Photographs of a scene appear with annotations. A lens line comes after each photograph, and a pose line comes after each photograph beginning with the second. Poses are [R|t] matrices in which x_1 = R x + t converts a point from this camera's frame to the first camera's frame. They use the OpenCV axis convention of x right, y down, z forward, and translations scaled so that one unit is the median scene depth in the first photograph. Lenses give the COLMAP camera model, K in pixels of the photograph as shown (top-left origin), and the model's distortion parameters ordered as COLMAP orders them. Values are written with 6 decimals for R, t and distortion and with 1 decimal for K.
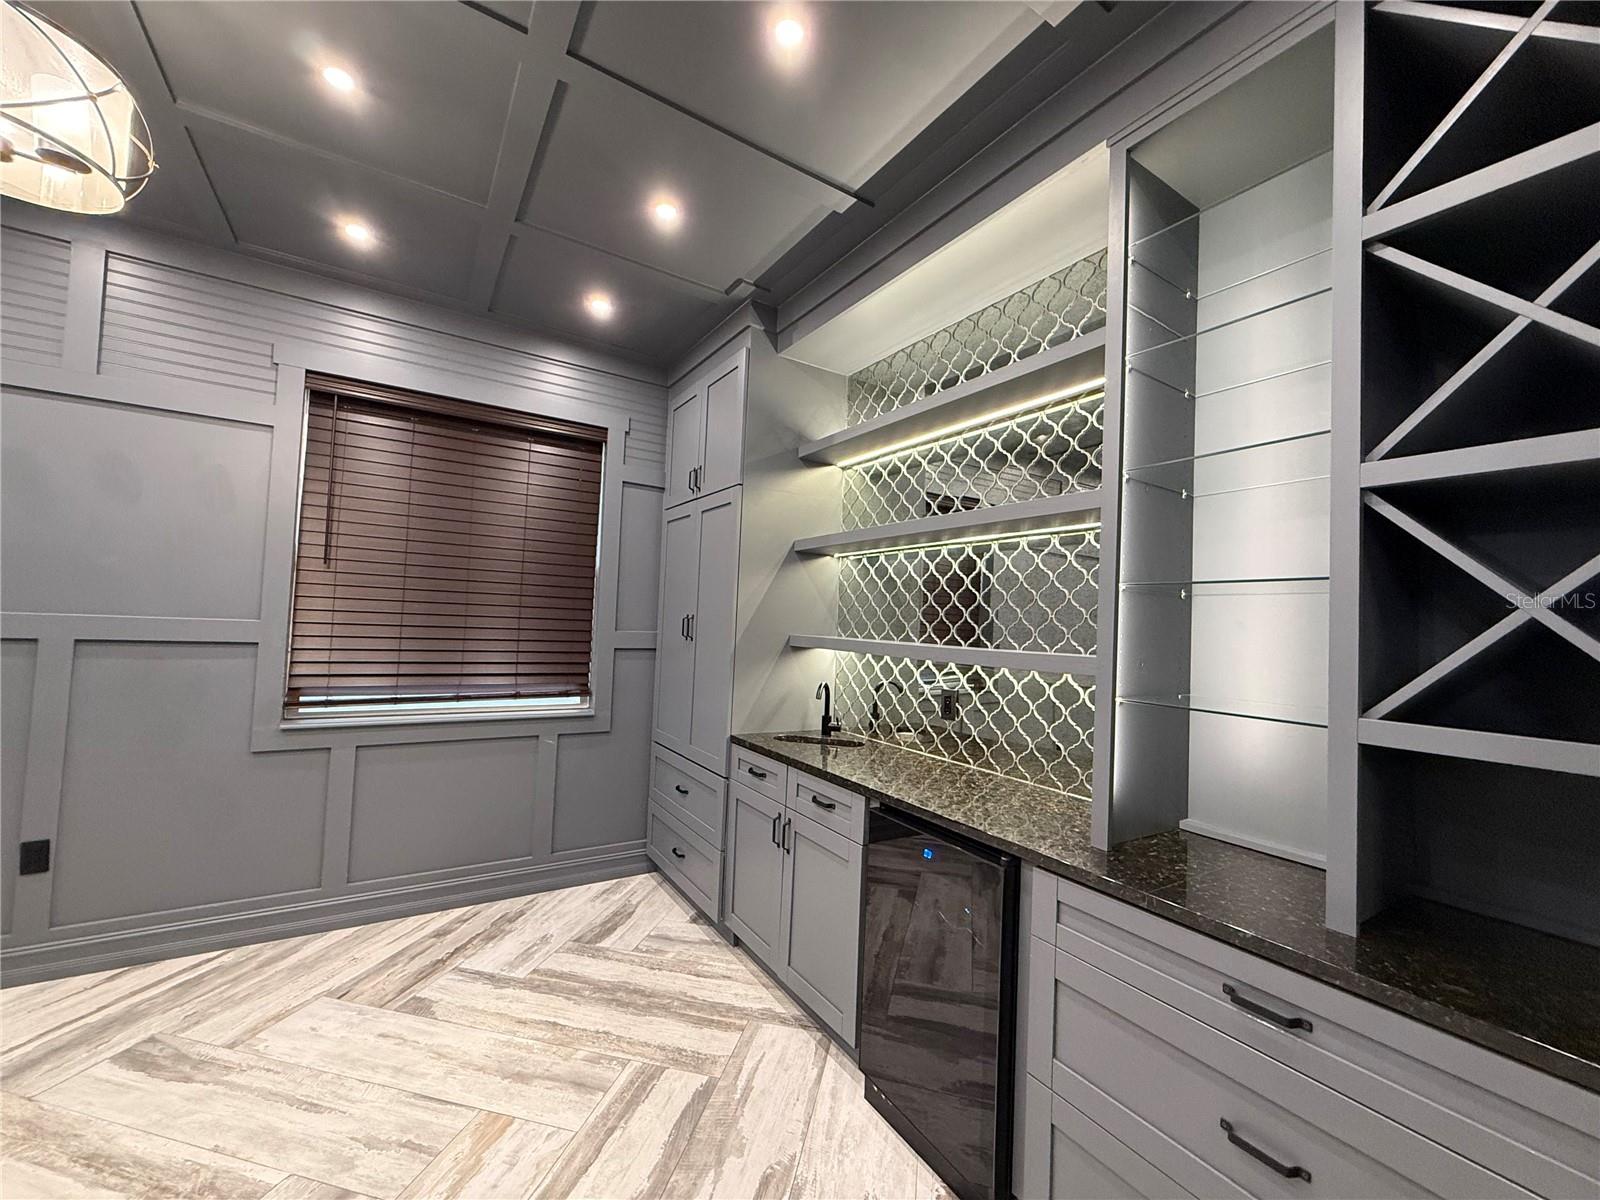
lens RADIAL K [[636.7, 0, 796.9], [0, 636.7, 599.6], [0, 0, 1]] dist [0.000250, 0.000227]
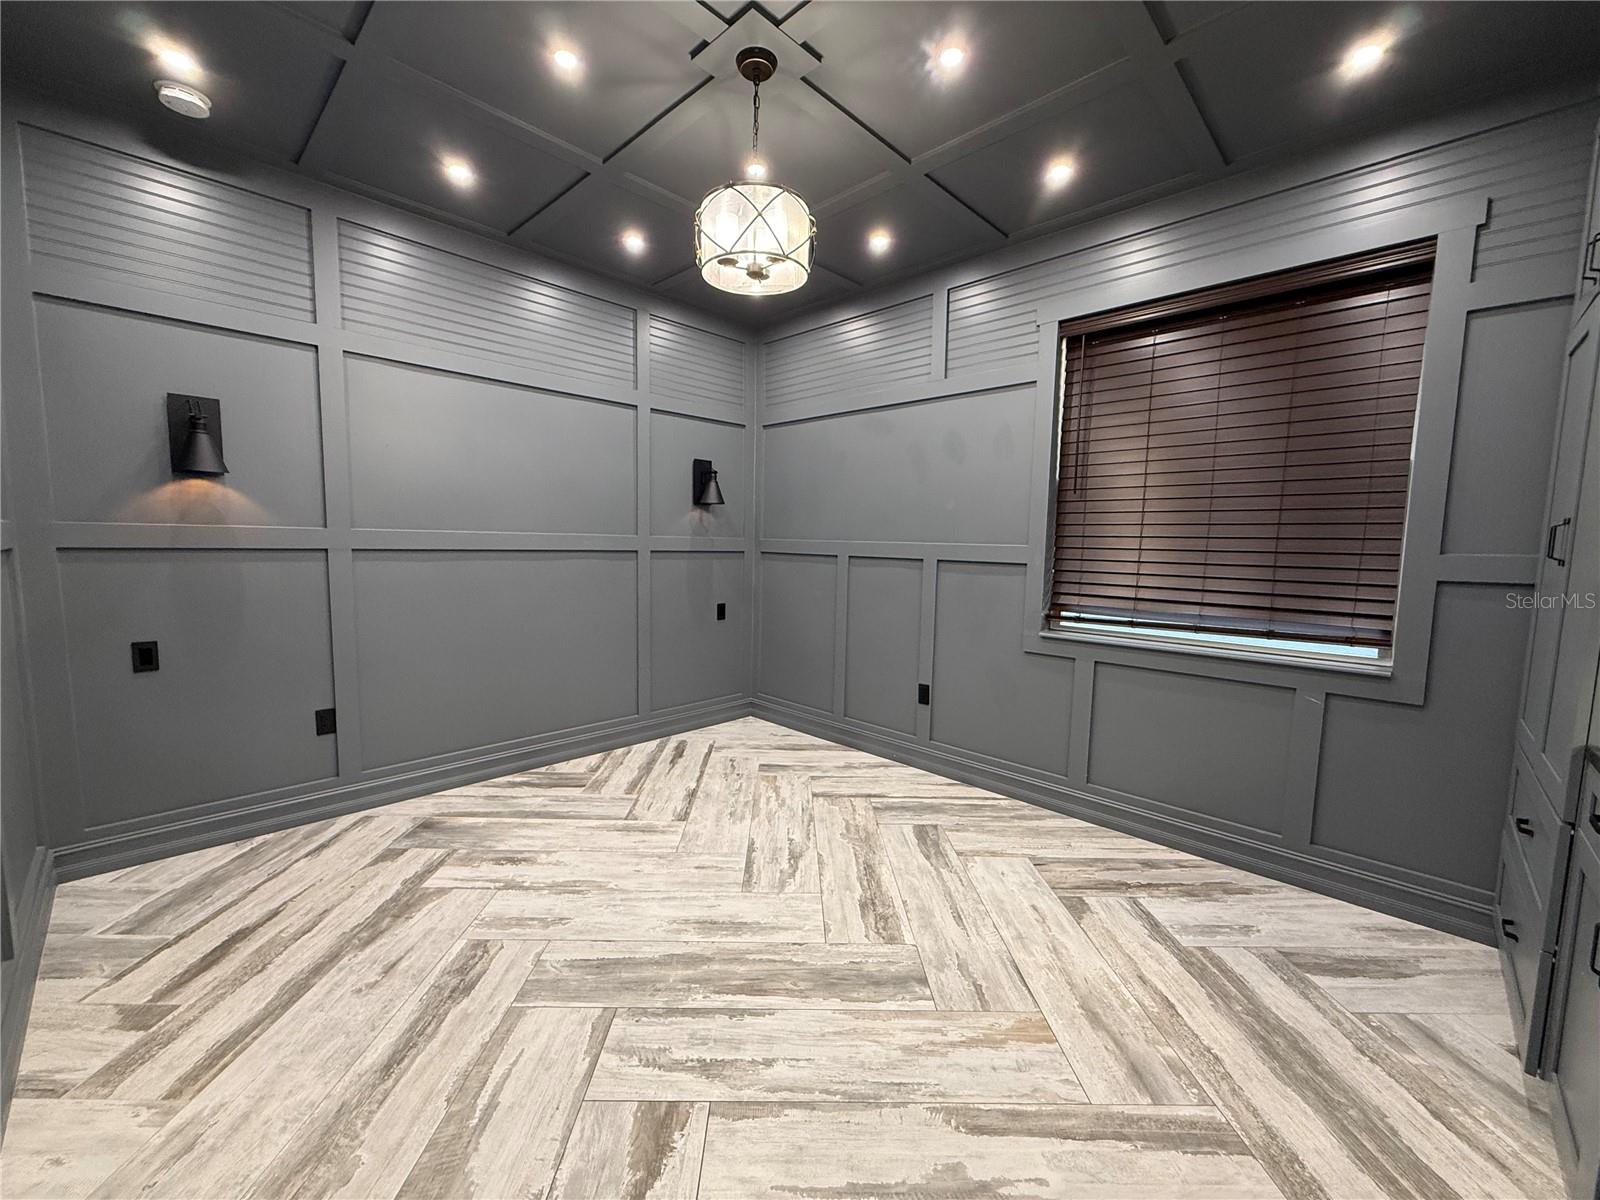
lens RADIAL K [[636.7, 0, 796.9], [0, 636.7, 599.6], [0, 0, 1]] dist [0.000250, 0.000227]
pose [[0.235395, 0.053061, -0.970450, 0.269716], [0.026323, 0.997794, 0.060941, 0.055358], [0.971543, -0.039890, 0.233479, 0.306747]]
